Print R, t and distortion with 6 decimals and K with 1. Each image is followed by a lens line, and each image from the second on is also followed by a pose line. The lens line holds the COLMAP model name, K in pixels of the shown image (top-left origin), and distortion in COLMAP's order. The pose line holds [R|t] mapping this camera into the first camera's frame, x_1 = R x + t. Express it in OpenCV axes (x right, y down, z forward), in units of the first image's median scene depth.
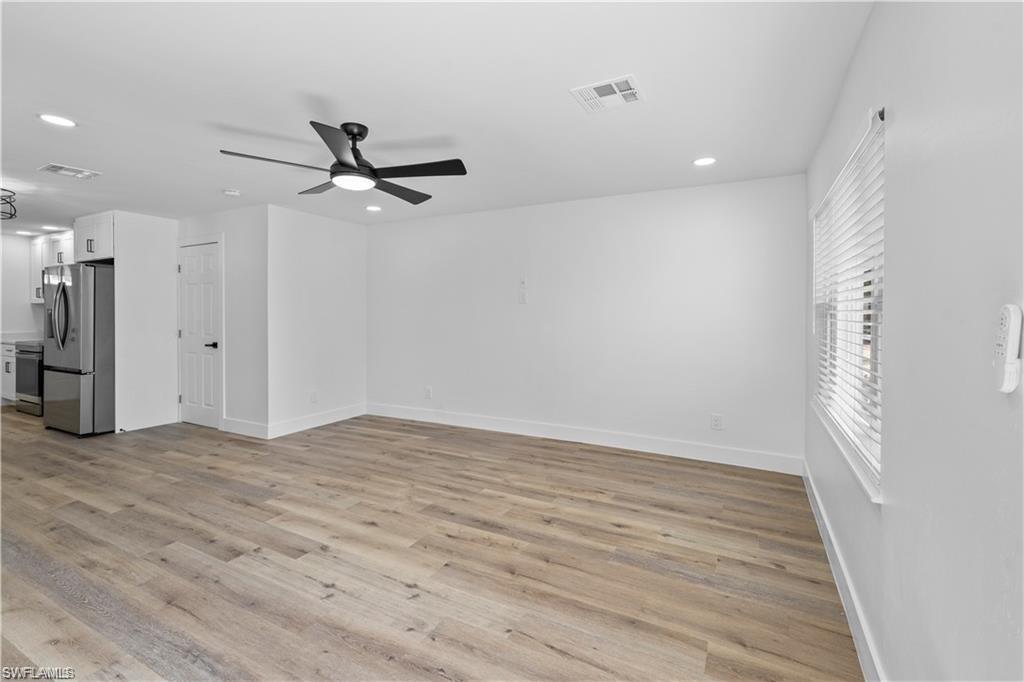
lens RADIAL K [[463.3, 0, 511.3], [0, 463.3, 321.2], [0, 0, 1]] dist [0.000502, 0.000324]
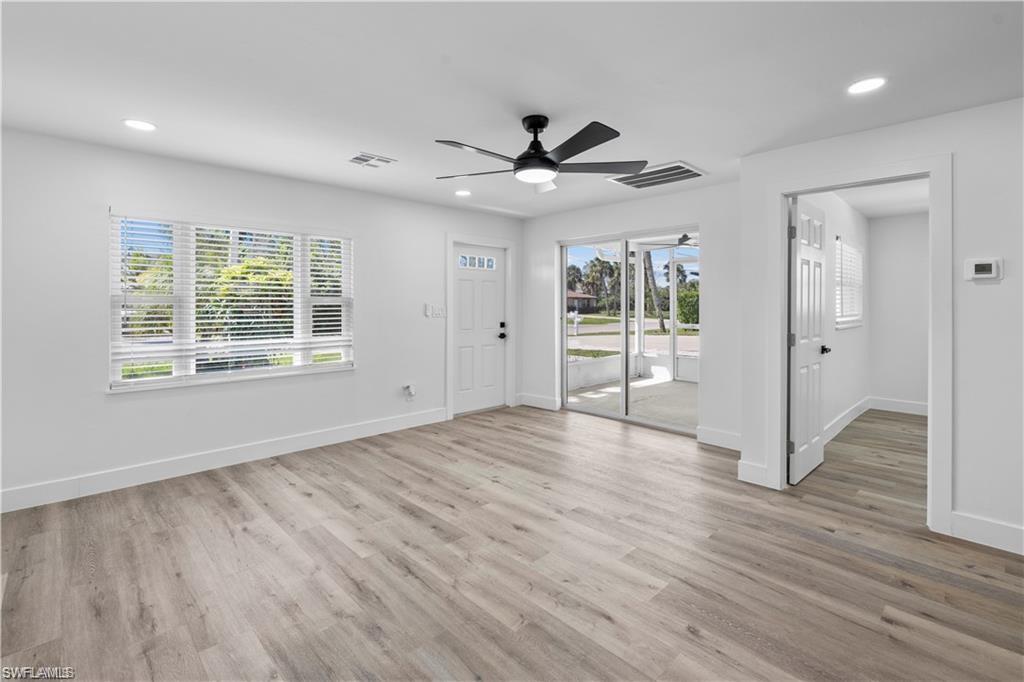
lens RADIAL K [[471.8, 0, 512.6], [0, 471.8, 296.1], [0, 0, 1]] dist [0.000260, 0.000095]
pose [[-0.949773, 0.000532, 0.312938, -0.548082], [0.001467, 0.999995, 0.002753, -0.038353], [-0.312936, 0.003073, -0.949769, 1.780766]]
